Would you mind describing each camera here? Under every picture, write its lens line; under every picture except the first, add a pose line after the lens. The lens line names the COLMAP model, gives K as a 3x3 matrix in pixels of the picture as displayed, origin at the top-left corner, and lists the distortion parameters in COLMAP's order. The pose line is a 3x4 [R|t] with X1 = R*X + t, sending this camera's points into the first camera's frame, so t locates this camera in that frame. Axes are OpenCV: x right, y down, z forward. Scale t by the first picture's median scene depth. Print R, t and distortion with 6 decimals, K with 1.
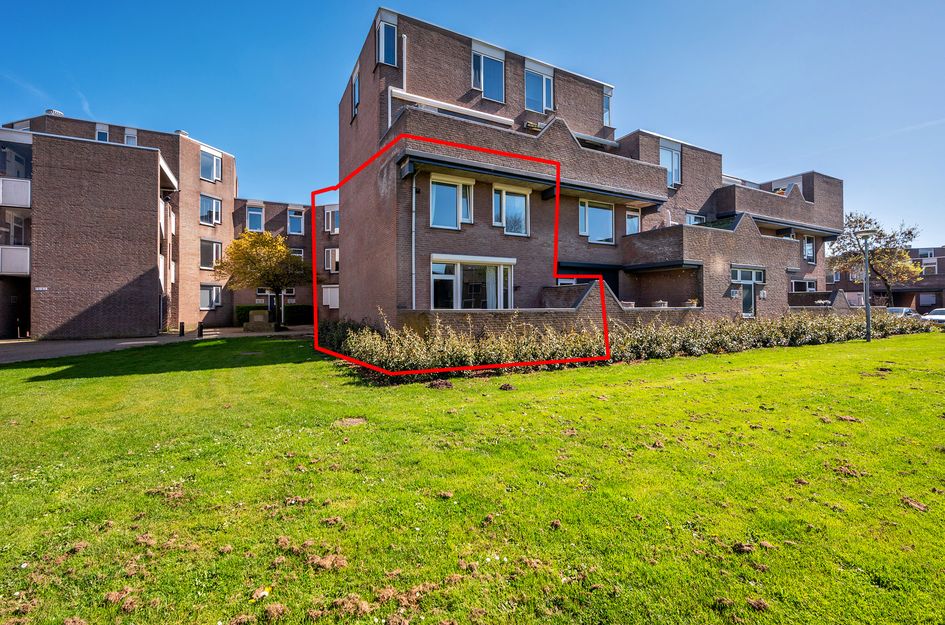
lens RADIAL K [[402.9, 0, 465.3], [0, 402.9, 299.8], [0, 0, 1]] dist [-0.001887, -0.000259]
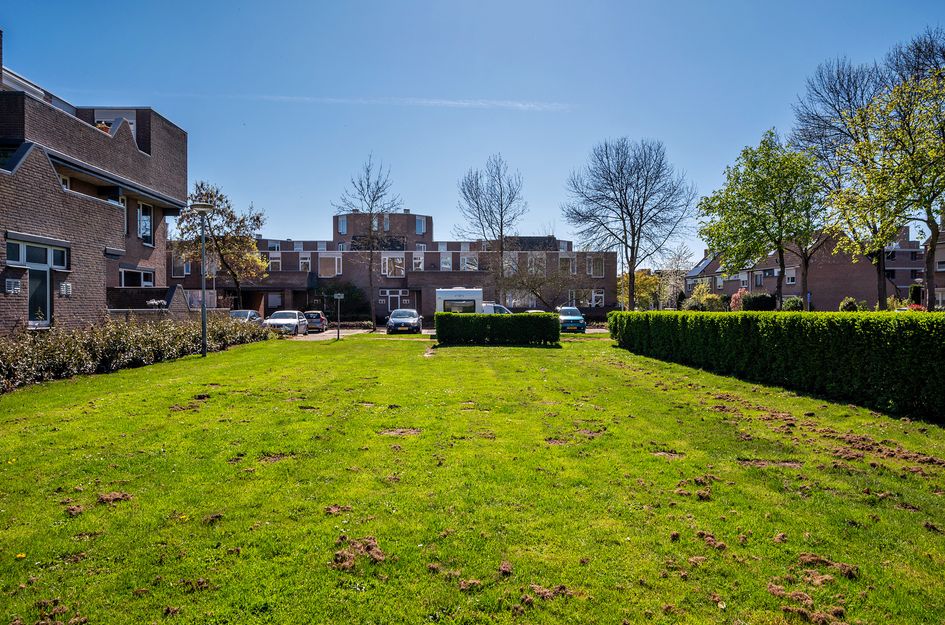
lens RADIAL K [[624.7, 0, 472.5], [0, 624.7, 310.2], [0, 0, 1]] dist [0.001239, 0.000440]
pose [[0.431844, -0.004293, 0.901938, 0.153473], [-0.010361, 0.999899, 0.009721, 0.002693], [-0.901889, -0.013543, 0.431756, 0.056398]]
